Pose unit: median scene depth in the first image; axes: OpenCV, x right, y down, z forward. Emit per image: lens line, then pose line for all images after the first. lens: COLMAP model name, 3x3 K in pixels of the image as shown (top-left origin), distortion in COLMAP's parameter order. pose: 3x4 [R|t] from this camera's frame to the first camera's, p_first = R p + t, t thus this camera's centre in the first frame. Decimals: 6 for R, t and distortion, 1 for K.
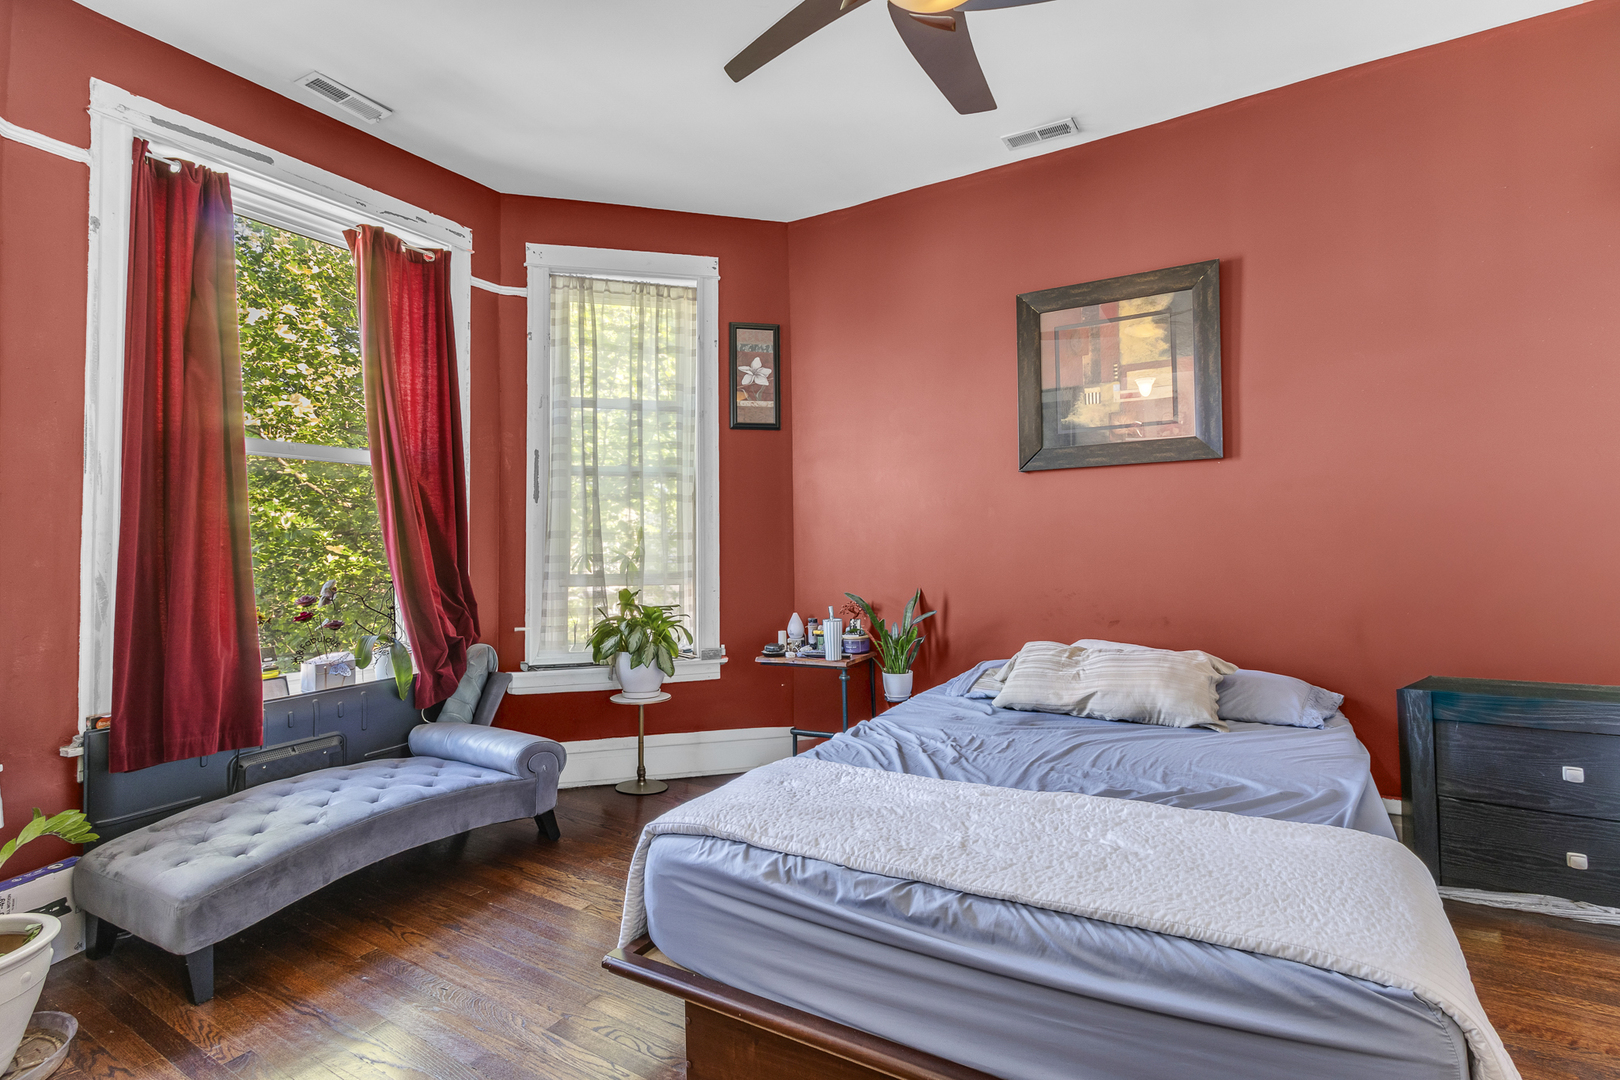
lens RADIAL K [[748.8, 0, 814.0], [0, 748.8, 528.6], [0, 0, 1]] dist [0.000753, 0.000180]
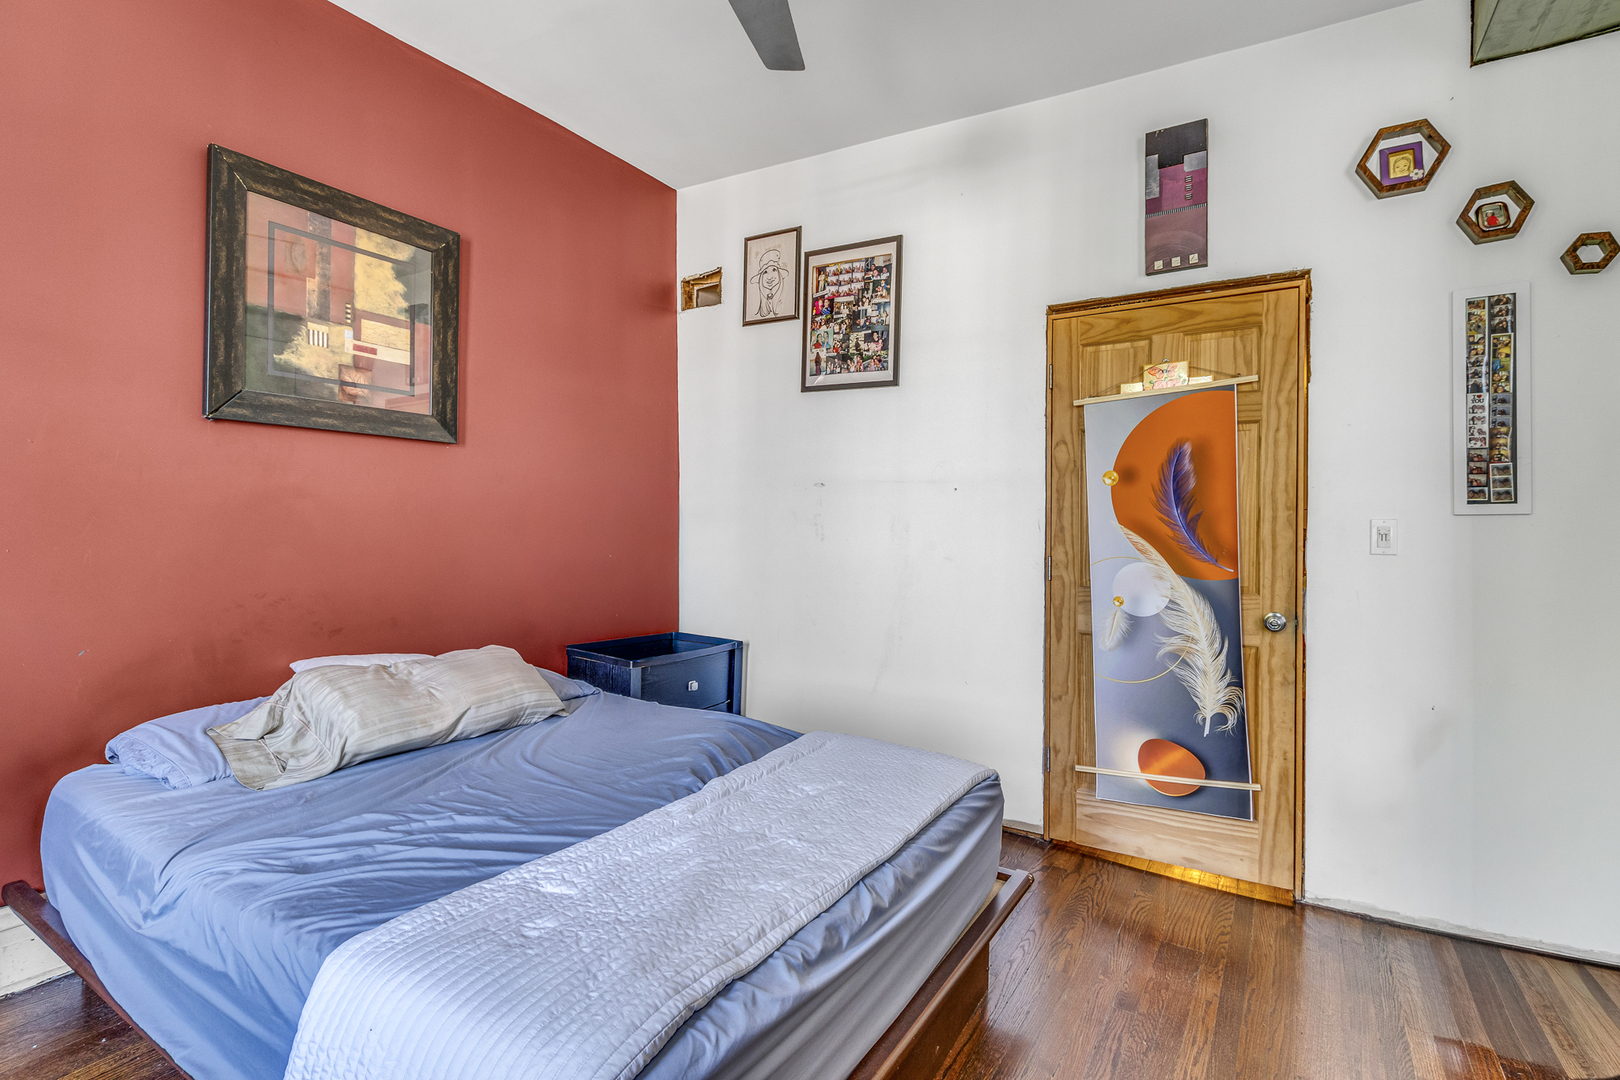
lens RADIAL K [[798.6, 0, 810.0], [0, 798.6, 540.0], [0, 0, 1]] dist [-0.032469, -0.000116]
pose [[0.003995, 0.002977, 0.999988, -0.441934], [-0.035728, 0.999358, -0.002833, 0.014214], [-0.999354, -0.035716, 0.004099, 0.522243]]
